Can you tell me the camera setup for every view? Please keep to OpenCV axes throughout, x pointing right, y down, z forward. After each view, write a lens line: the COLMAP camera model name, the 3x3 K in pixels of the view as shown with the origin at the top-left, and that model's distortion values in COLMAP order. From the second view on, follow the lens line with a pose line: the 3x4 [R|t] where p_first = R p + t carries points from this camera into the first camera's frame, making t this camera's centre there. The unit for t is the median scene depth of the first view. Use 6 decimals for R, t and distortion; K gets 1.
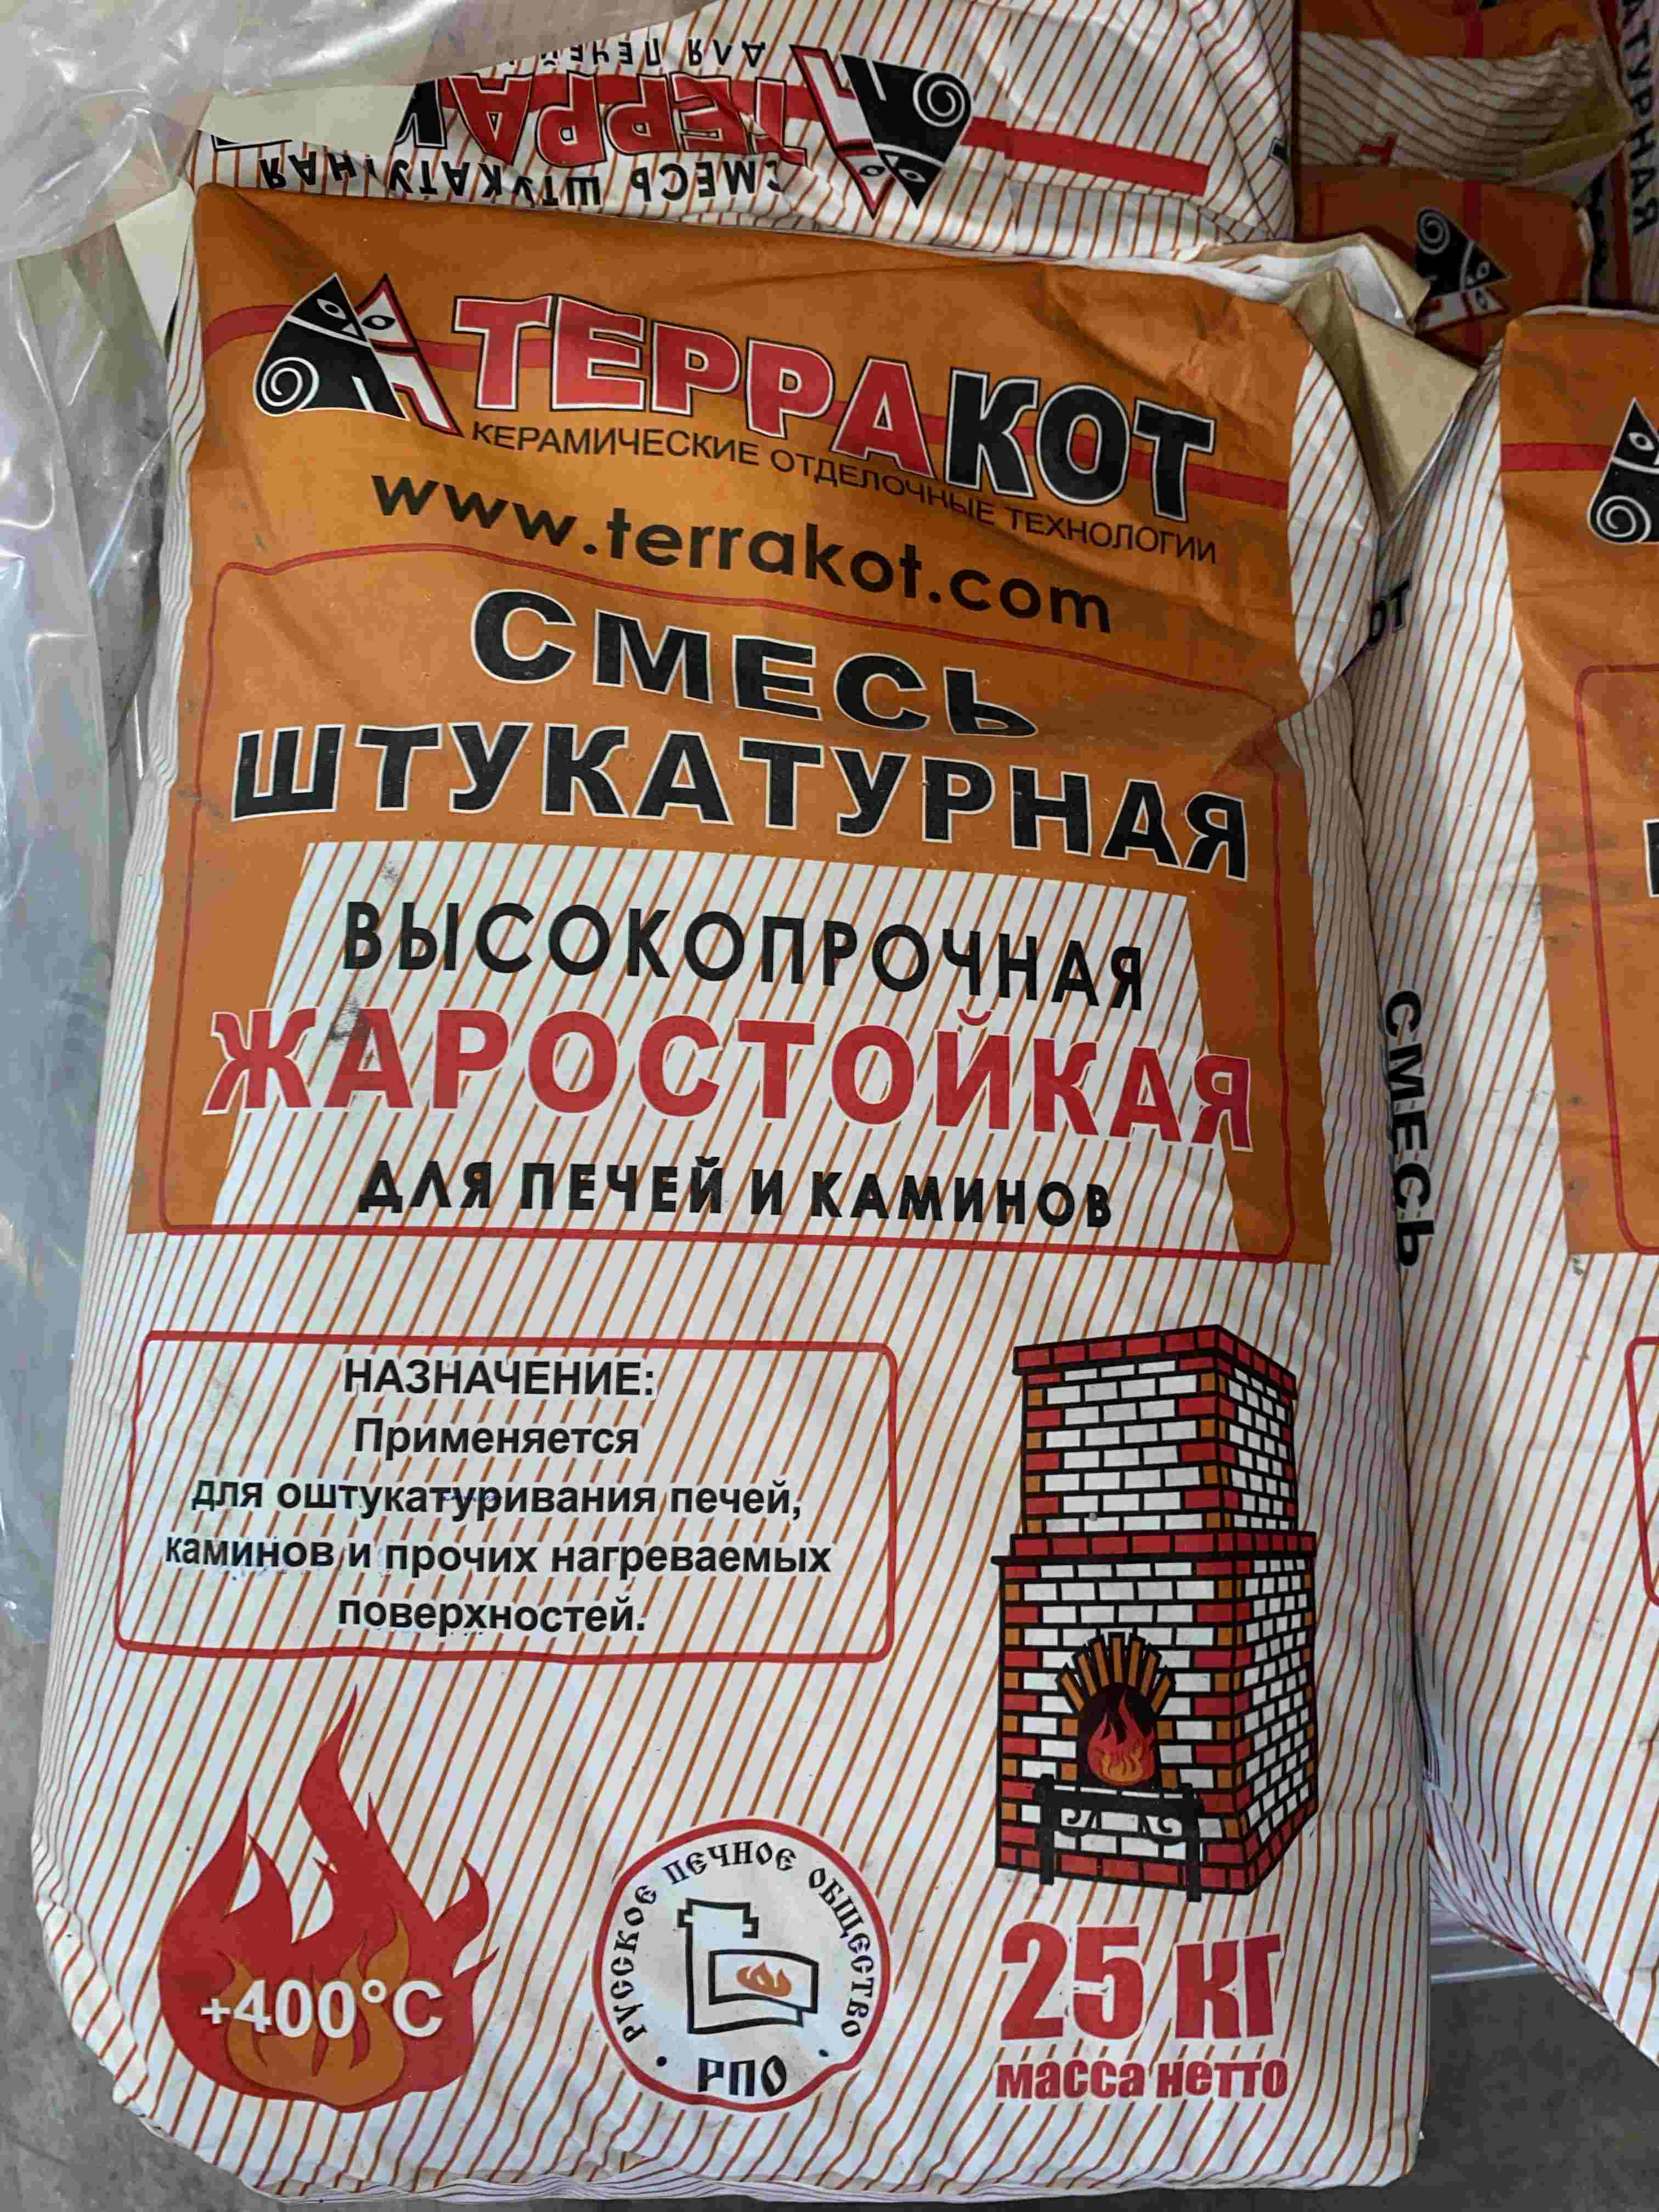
lens RADIAL K [[1680.7, 0, 843.8], [0, 1680.7, 1100.8], [0, 0, 1]] dist [0.075185, -0.146720]
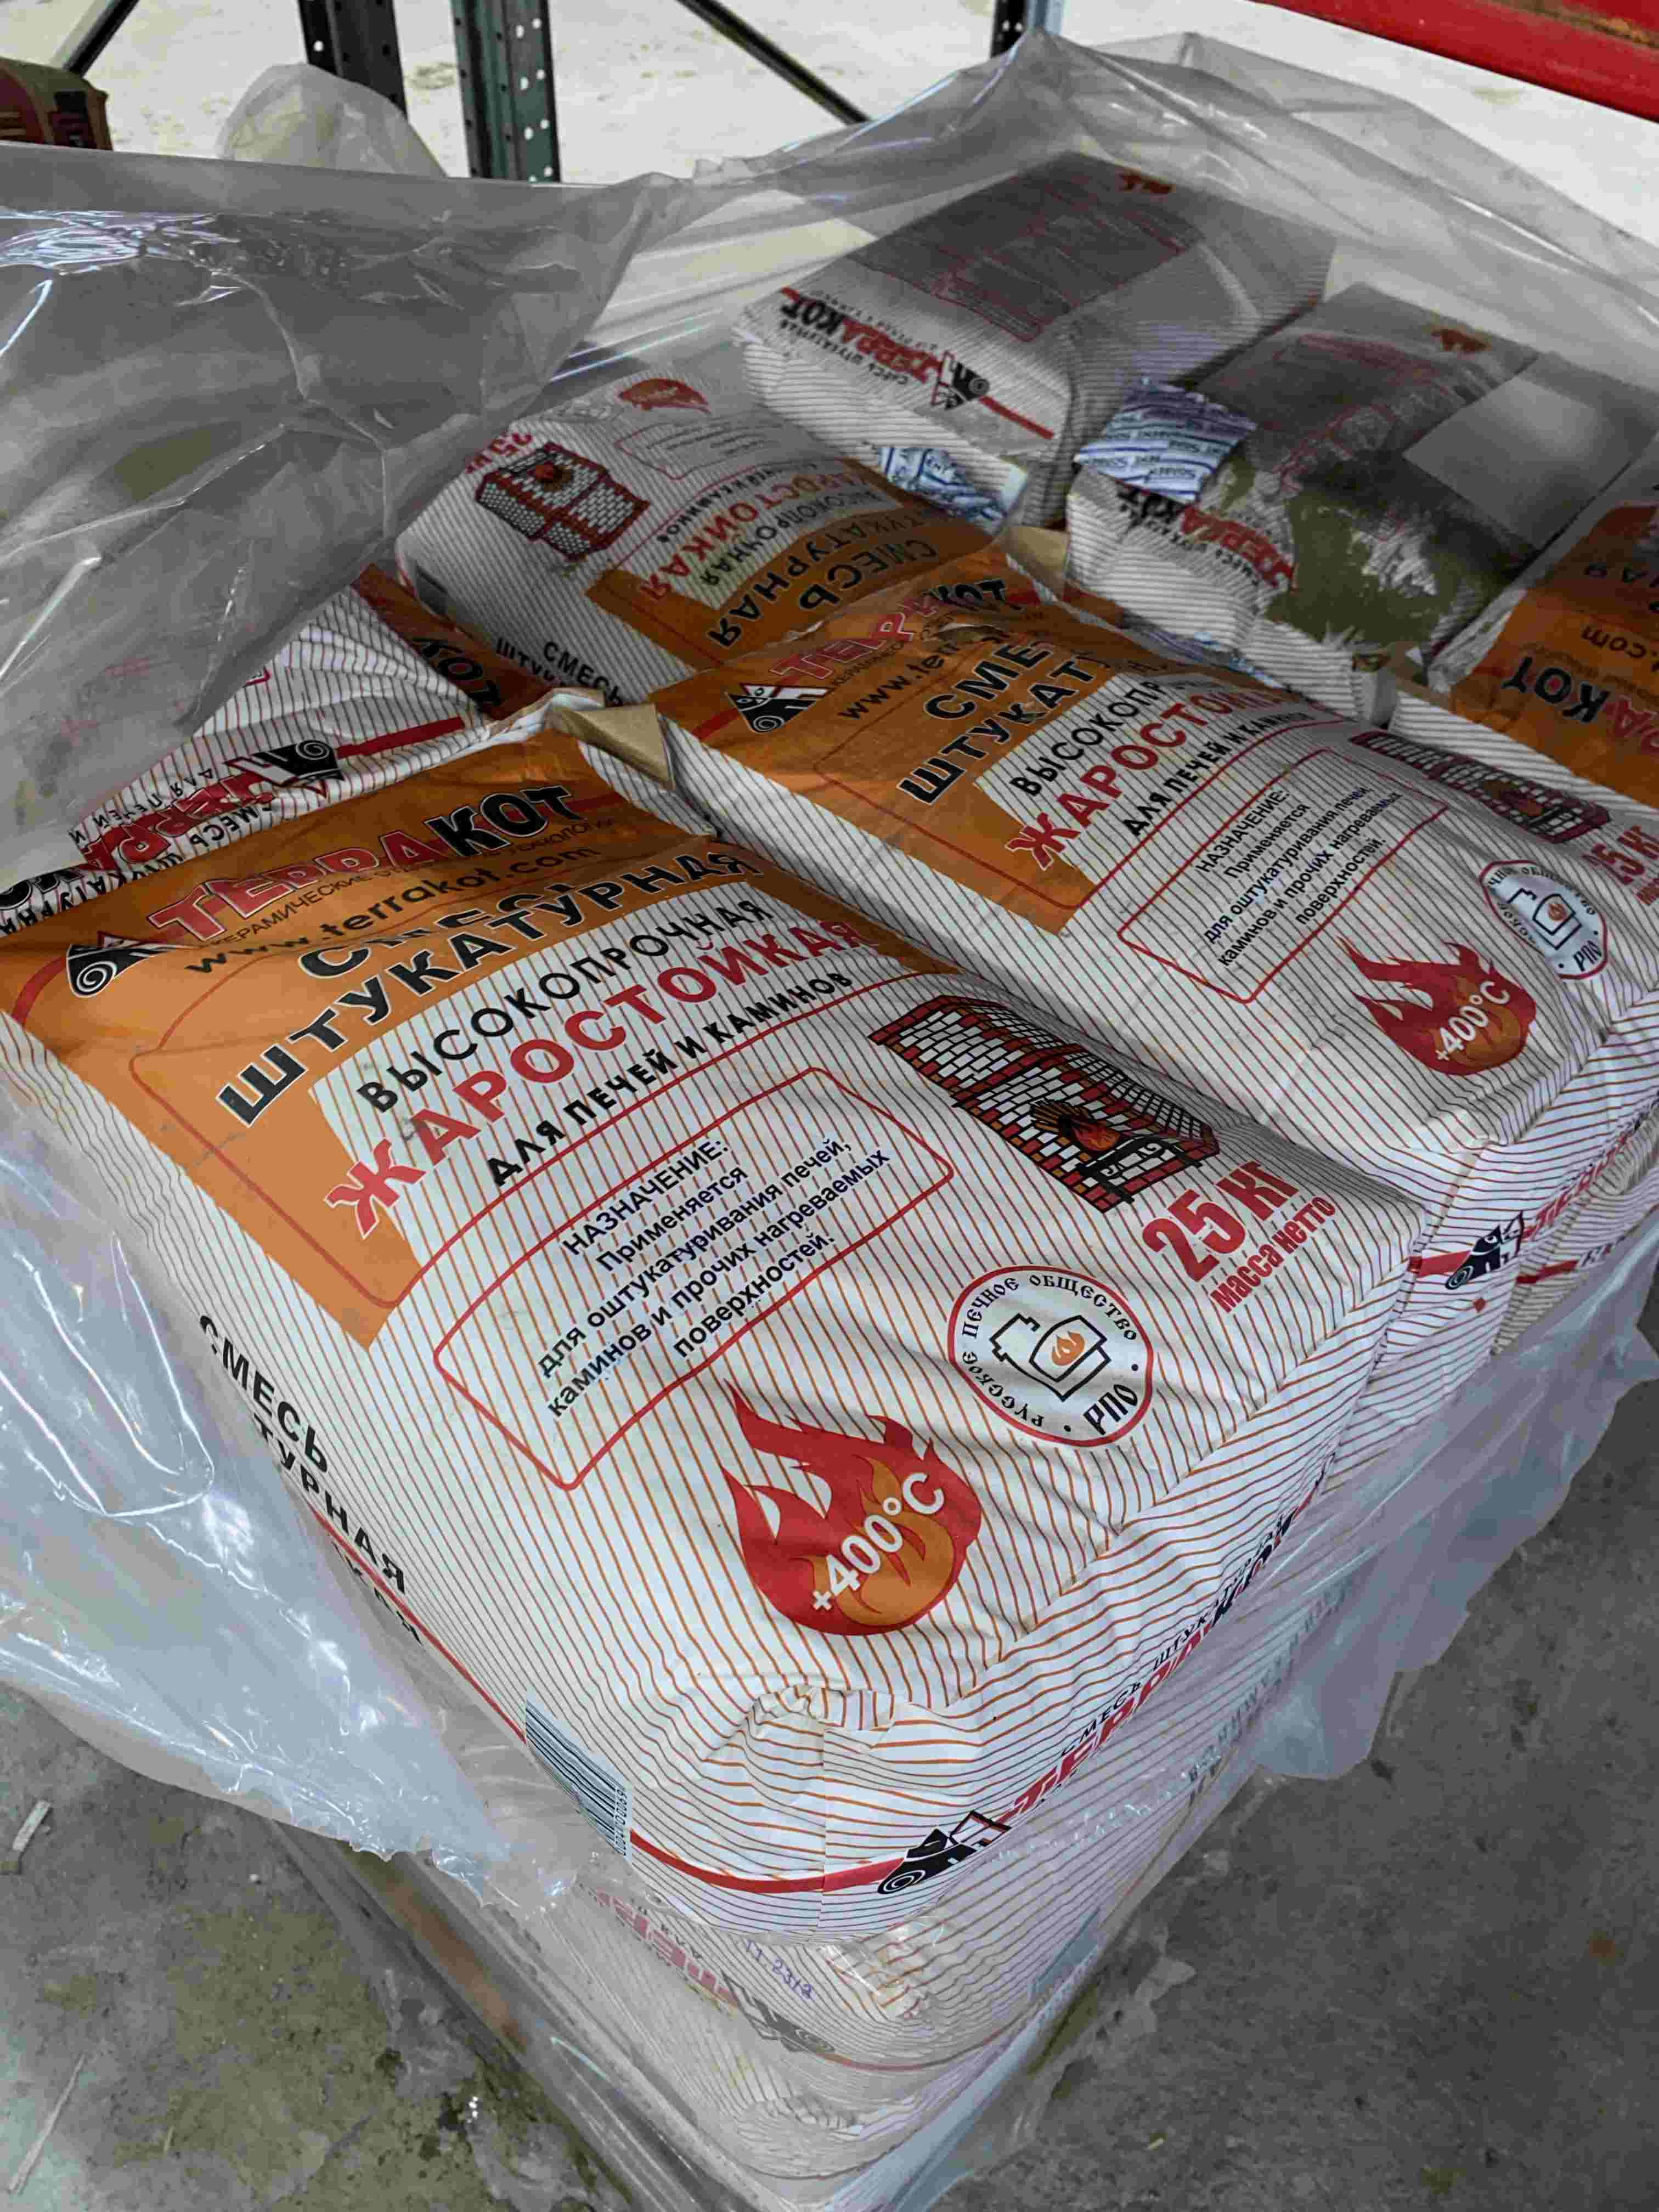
lens RADIAL K [[1722.3, 0, 833.4], [0, 1722.3, 1149.3], [0, 0, 1]] dist [0.191689, -0.578927]
pose [[0.682194, -0.541796, 0.490987, -0.811062], [0.724897, 0.588946, -0.357306, 0.796428], [-0.095578, 0.599667, 0.794522, -0.255054]]
